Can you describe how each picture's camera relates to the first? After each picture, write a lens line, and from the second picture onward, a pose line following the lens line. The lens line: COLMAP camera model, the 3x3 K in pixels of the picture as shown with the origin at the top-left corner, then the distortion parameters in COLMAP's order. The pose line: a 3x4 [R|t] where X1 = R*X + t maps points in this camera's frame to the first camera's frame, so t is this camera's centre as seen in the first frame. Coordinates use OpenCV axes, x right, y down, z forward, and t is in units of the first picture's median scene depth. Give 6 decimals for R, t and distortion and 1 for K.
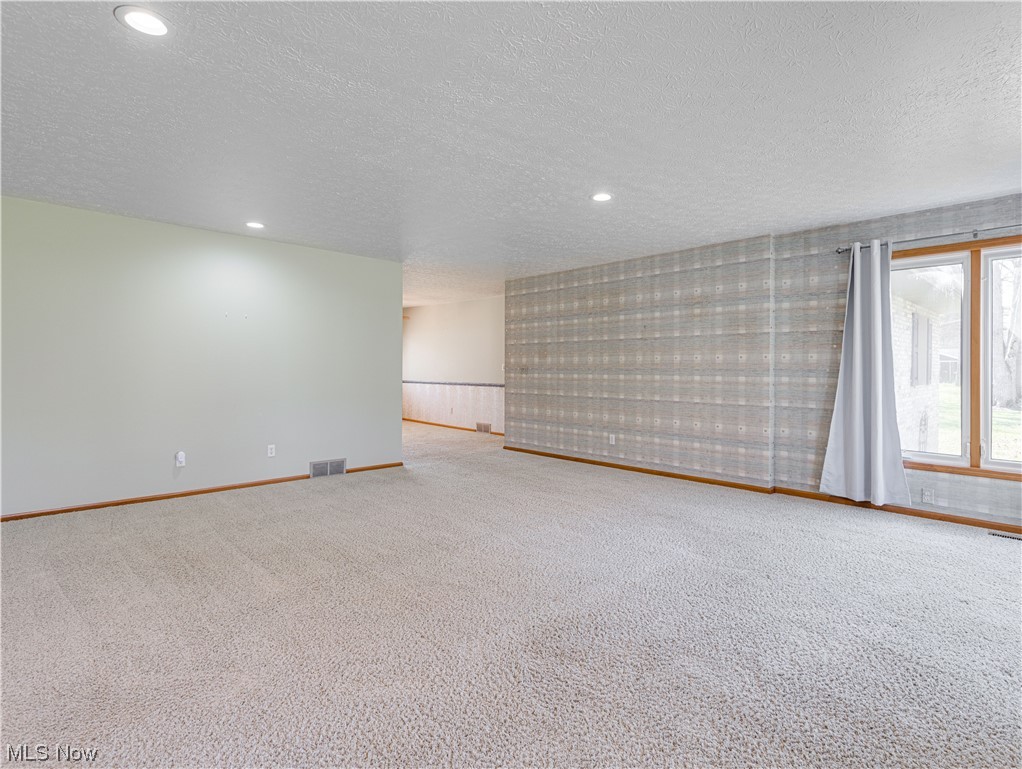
lens RADIAL K [[519.9, 0, 511.2], [0, 519.9, 378.4], [0, 0, 1]] dist [0.000473, -0.001194]
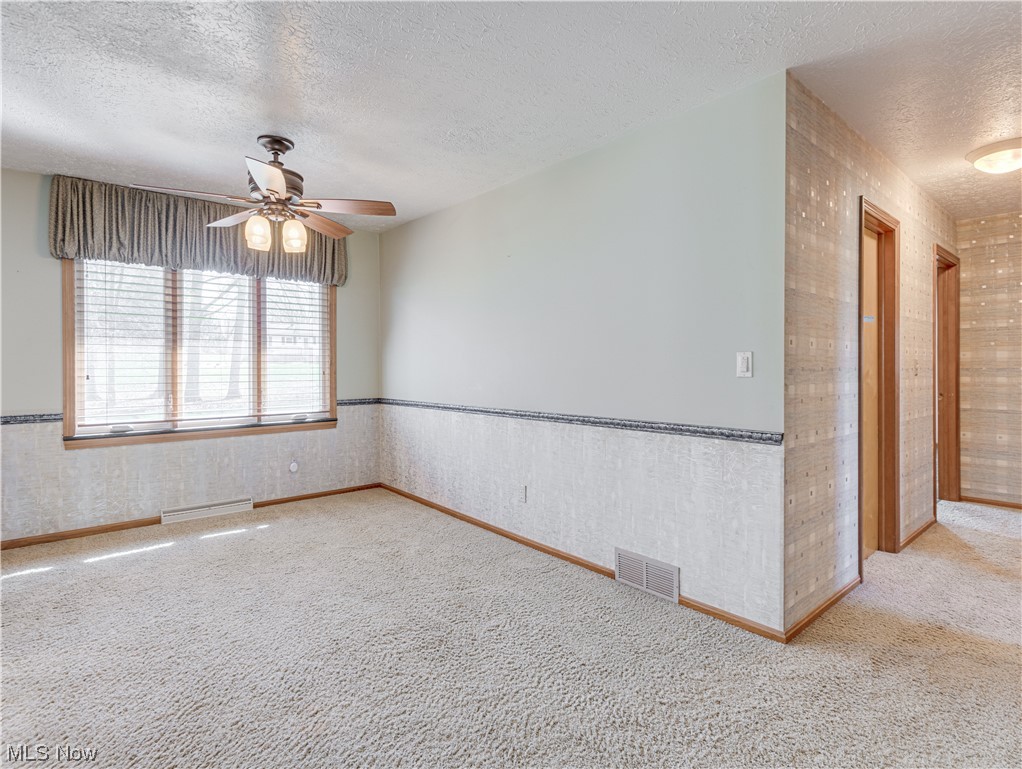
lens RADIAL K [[519.9, 0, 512.4], [0, 519.9, 380.9], [0, 0, 1]] dist [0.000473, -0.001194]
pose [[0.999236, 0.002390, -0.038997, -0.114111], [-0.002813, 0.999938, -0.010781, -0.008765], [0.038969, 0.010882, 0.999181, 0.686706]]
